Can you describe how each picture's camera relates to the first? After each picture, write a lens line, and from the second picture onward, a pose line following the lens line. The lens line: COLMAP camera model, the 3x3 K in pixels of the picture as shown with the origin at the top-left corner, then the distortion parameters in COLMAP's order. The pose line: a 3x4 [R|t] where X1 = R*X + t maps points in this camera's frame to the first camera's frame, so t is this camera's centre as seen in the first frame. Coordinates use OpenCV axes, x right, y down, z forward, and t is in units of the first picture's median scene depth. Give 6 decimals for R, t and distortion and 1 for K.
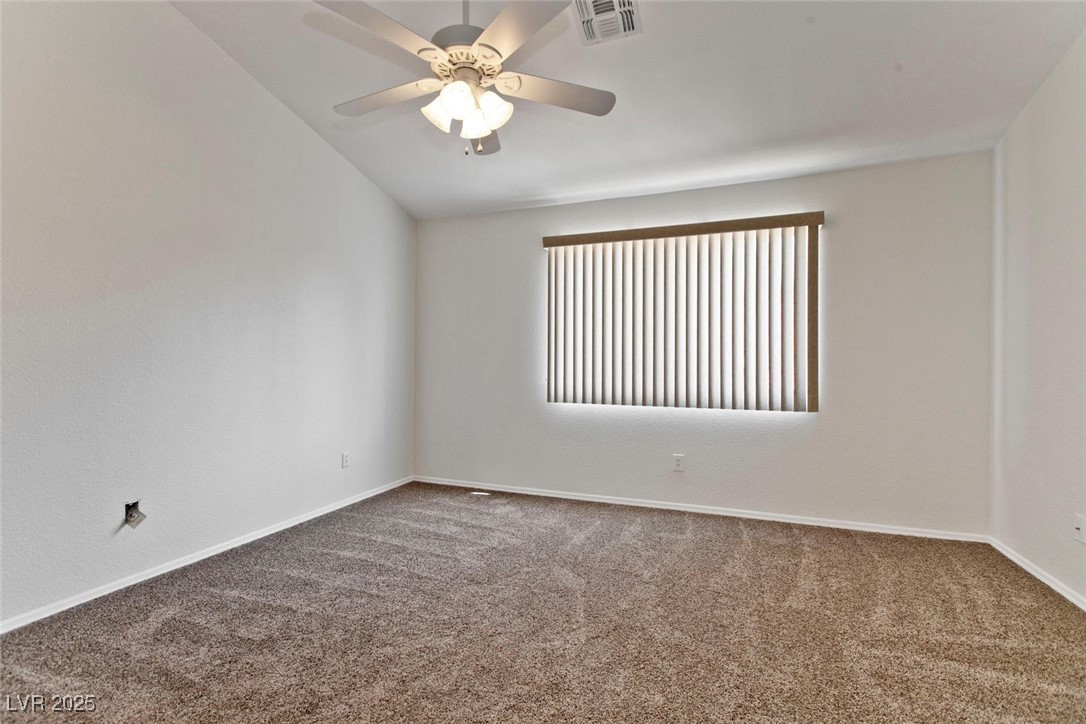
lens RADIAL K [[481.8, 0, 543.3], [0, 481.8, 361.2], [0, 0, 1]] dist [0.003242, -0.001403]
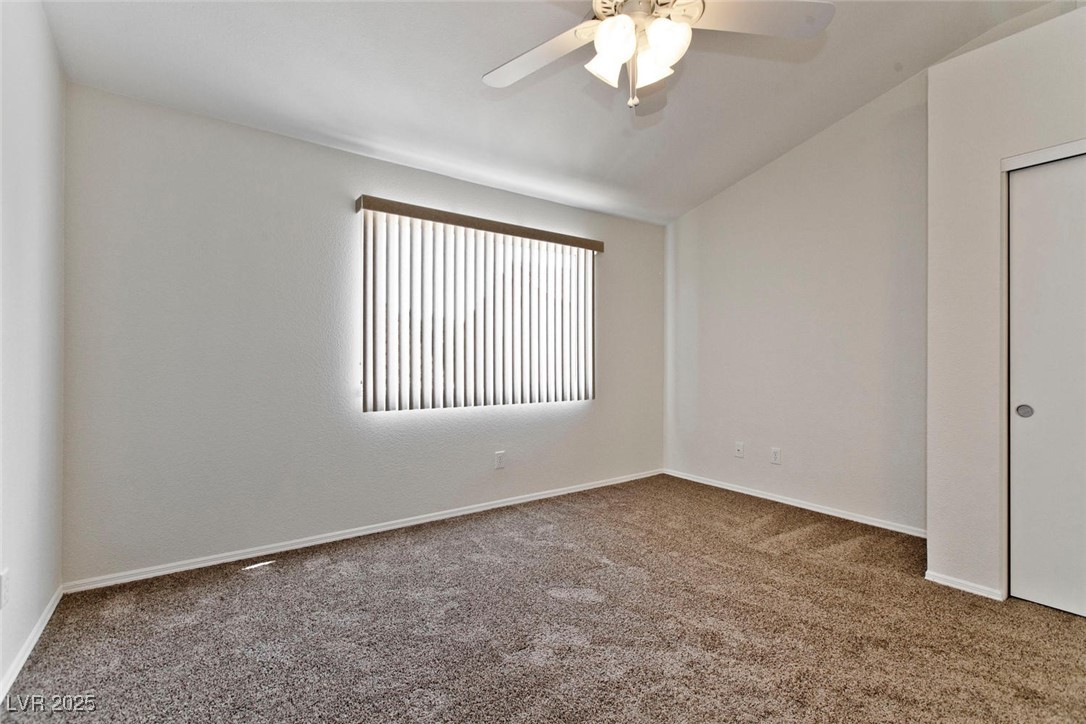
lens RADIAL K [[481.8, 0, 543.3], [0, 481.8, 361.2], [0, 0, 1]] dist [0.003242, -0.001403]
pose [[0.557316, 0.002024, 0.830298, -0.469874], [0.004601, 0.999974, -0.005526, 0.009974], [-0.830288, 0.006900, 0.557292, 0.343065]]
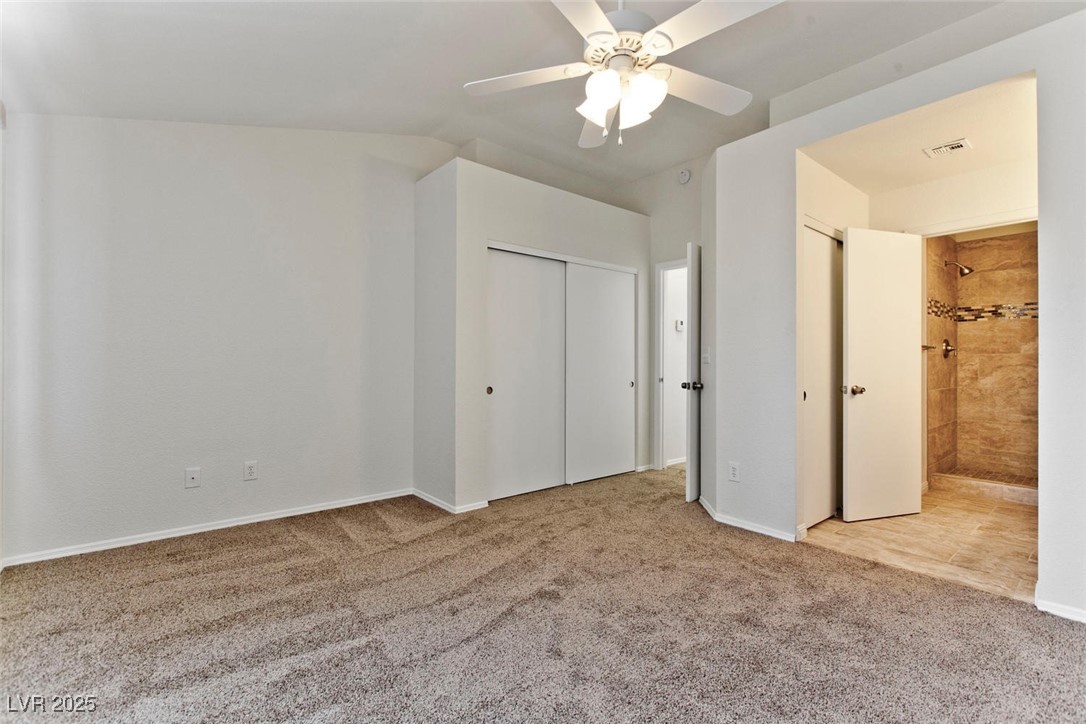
lens RADIAL K [[481.8, 0, 543.3], [0, 481.8, 361.2], [0, 0, 1]] dist [0.003242, -0.001403]
pose [[-0.867720, 0.000428, 0.497053, -0.256487], [0.002360, 0.999992, 0.003258, 0.006704], [-0.497047, 0.004000, -0.867714, 0.974946]]
